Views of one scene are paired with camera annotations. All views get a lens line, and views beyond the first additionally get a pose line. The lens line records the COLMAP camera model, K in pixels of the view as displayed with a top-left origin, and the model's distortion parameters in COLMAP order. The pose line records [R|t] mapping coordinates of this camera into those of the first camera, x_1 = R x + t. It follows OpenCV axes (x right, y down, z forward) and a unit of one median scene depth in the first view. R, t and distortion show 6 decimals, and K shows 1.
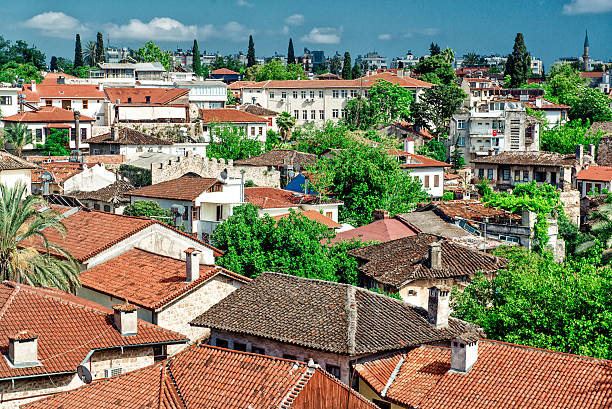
lens RADIAL K [[1153.3, 0, 306.0], [0, 1153.3, 204.5], [0, 0, 1]] dist [0.017071, 1.296942]
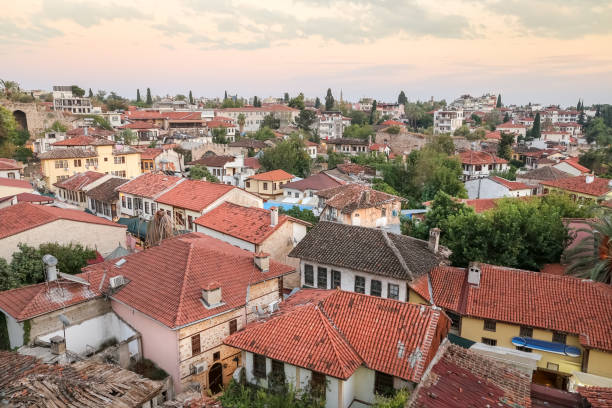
lens RADIAL K [[430.9, 0, 306.0], [0, 430.9, 204.0], [0, 0, 1]] dist [-0.069875, 0.085183]
pose [[0.981986, -0.042930, 0.184013, -0.092901], [0.021722, 0.993040, 0.115757, -0.022224], [-0.187702, -0.109674, 0.976084, 0.189944]]
